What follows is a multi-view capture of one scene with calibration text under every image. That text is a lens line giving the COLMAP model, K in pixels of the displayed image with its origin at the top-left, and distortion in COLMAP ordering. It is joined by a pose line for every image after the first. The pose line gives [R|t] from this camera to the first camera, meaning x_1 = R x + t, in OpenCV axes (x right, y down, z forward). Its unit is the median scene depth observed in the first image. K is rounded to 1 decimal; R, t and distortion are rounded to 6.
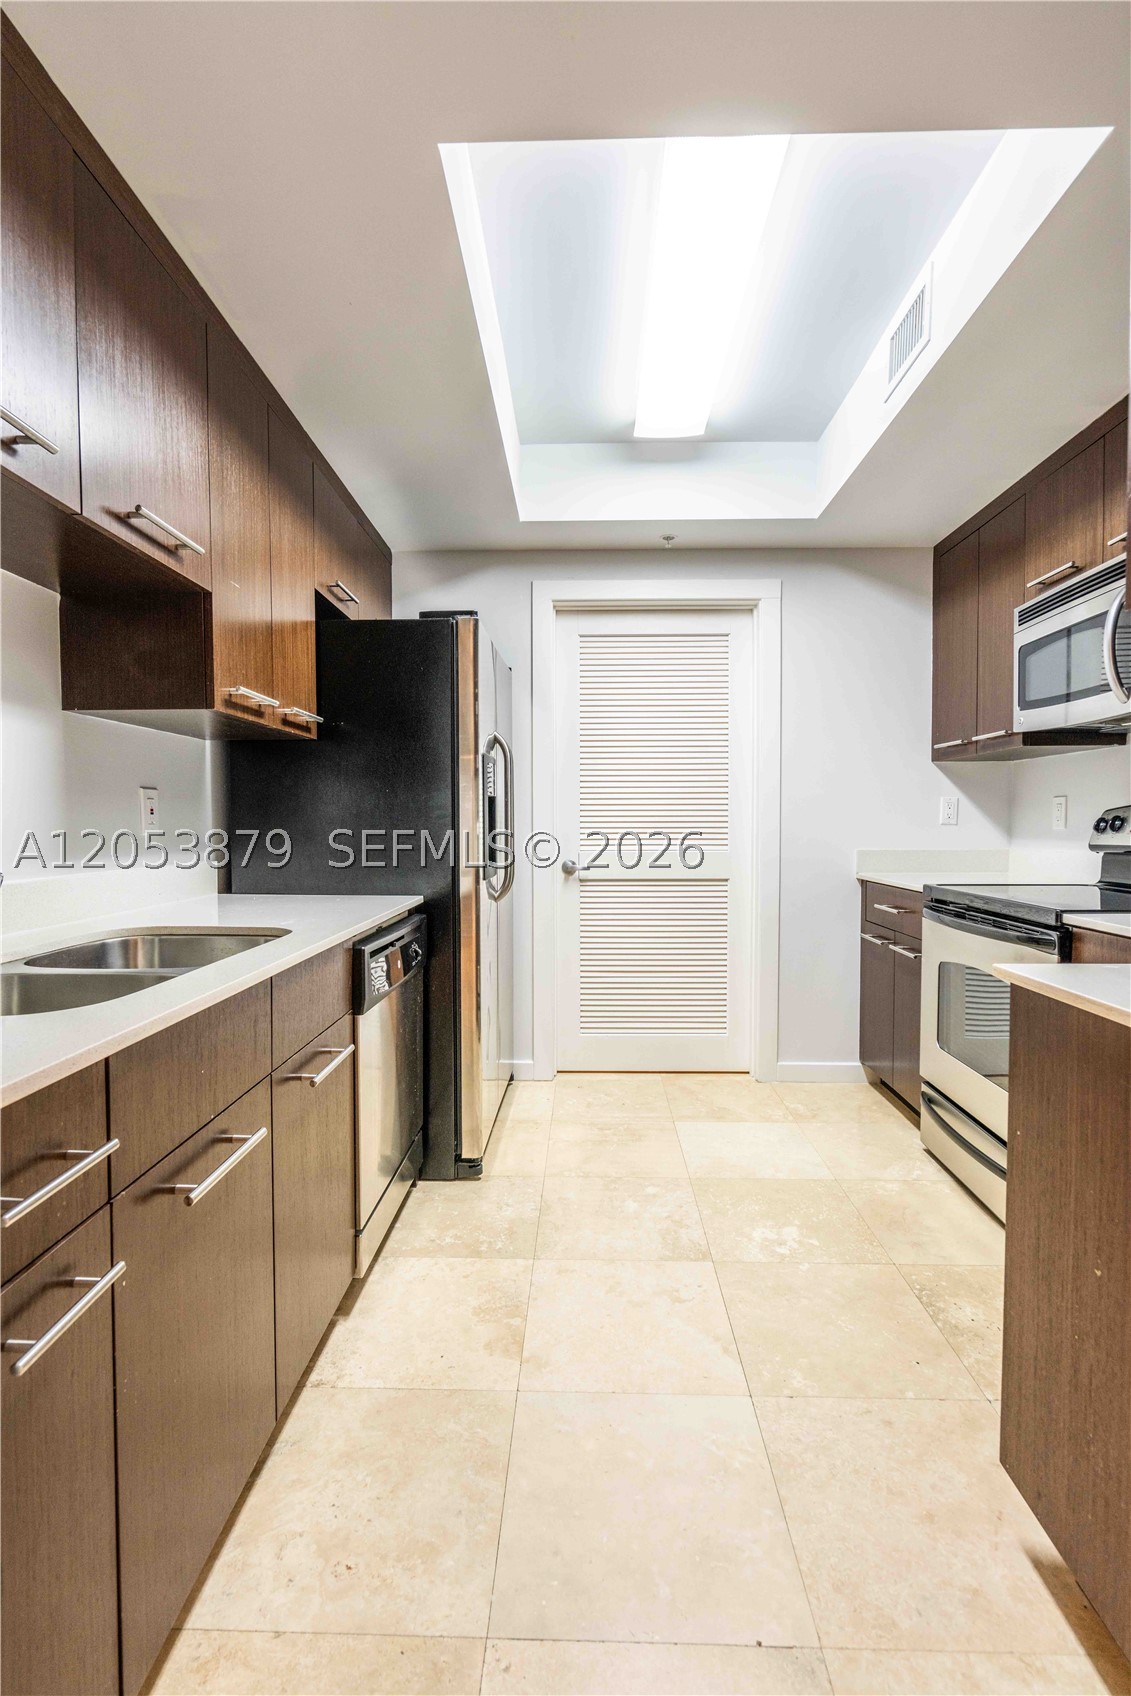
lens RADIAL K [[767.4, 0, 574.2], [0, 767.4, 850.5], [0, 0, 1]] dist [-0.007174, 0.002317]
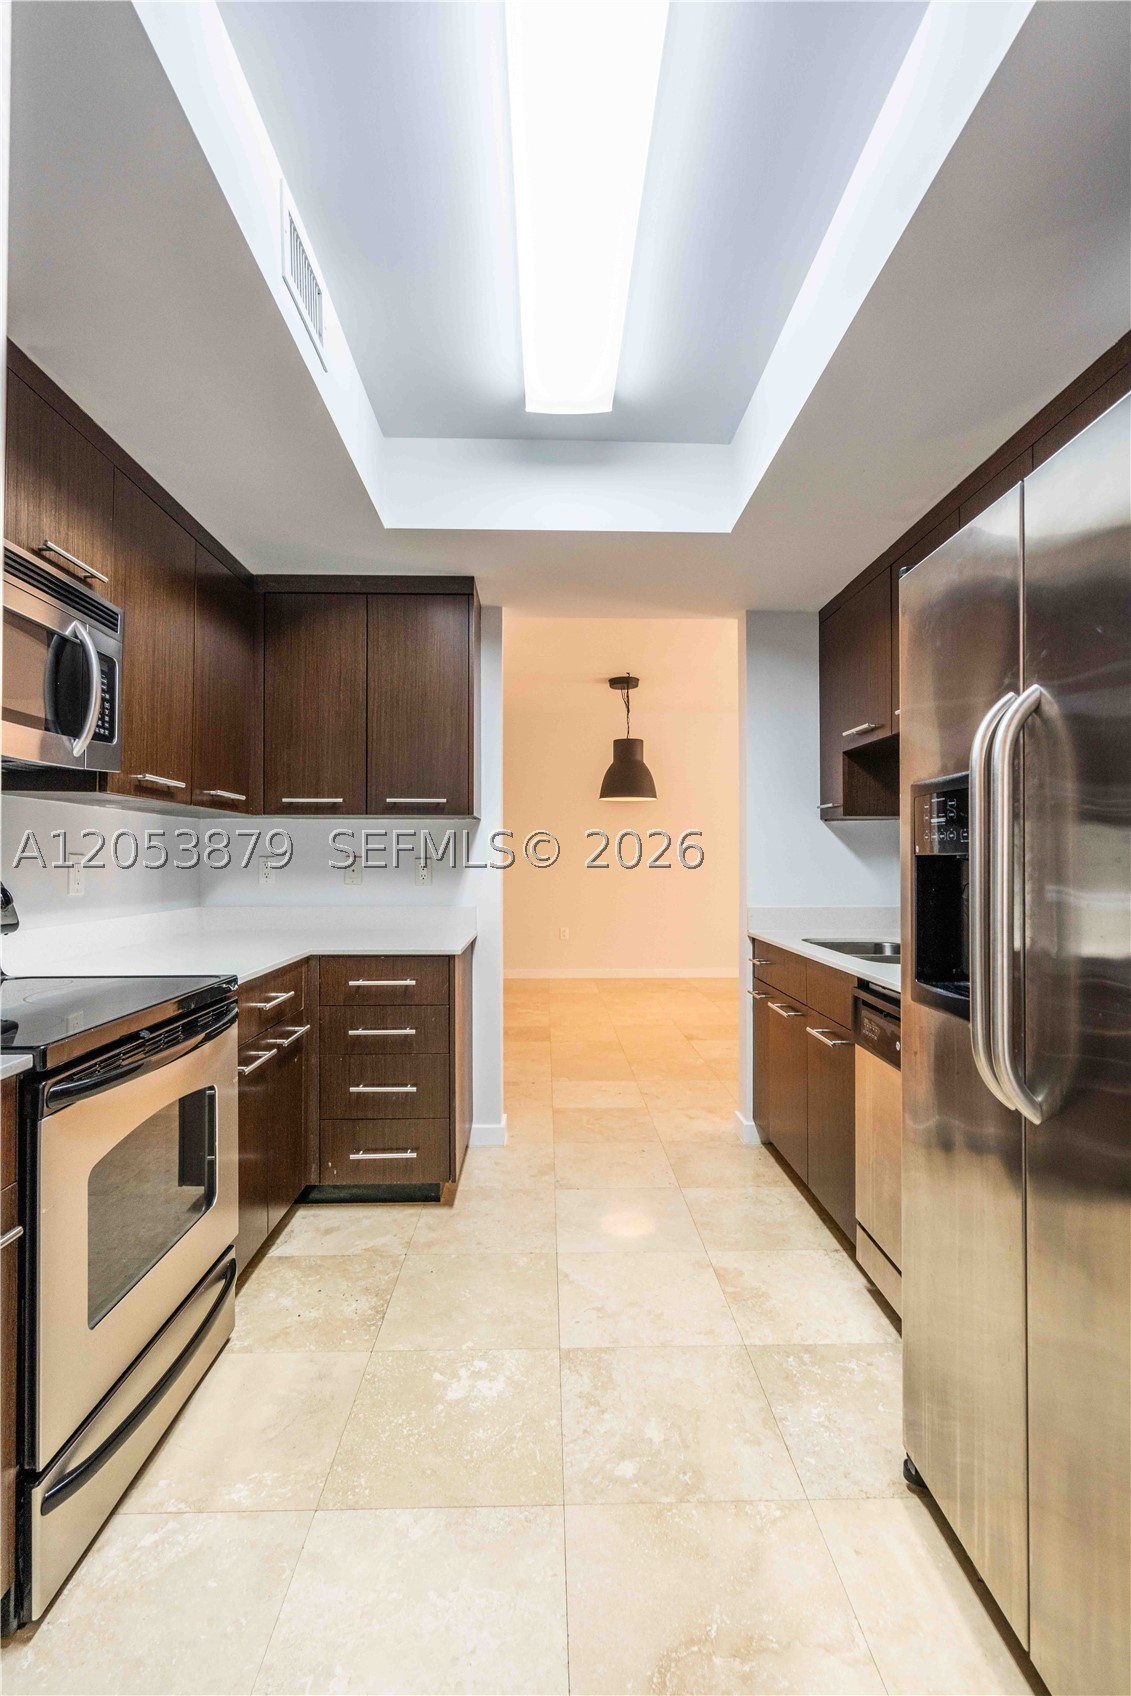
lens RADIAL K [[767.4, 0, 553.5], [0, 767.4, 850.2], [0, 0, 1]] dist [-0.007174, 0.002317]
pose [[-0.999559, 0.003139, -0.029530, 0.210796], [0.002383, 0.999669, 0.025626, -0.112402], [0.029601, 0.025545, -0.999235, 1.905946]]
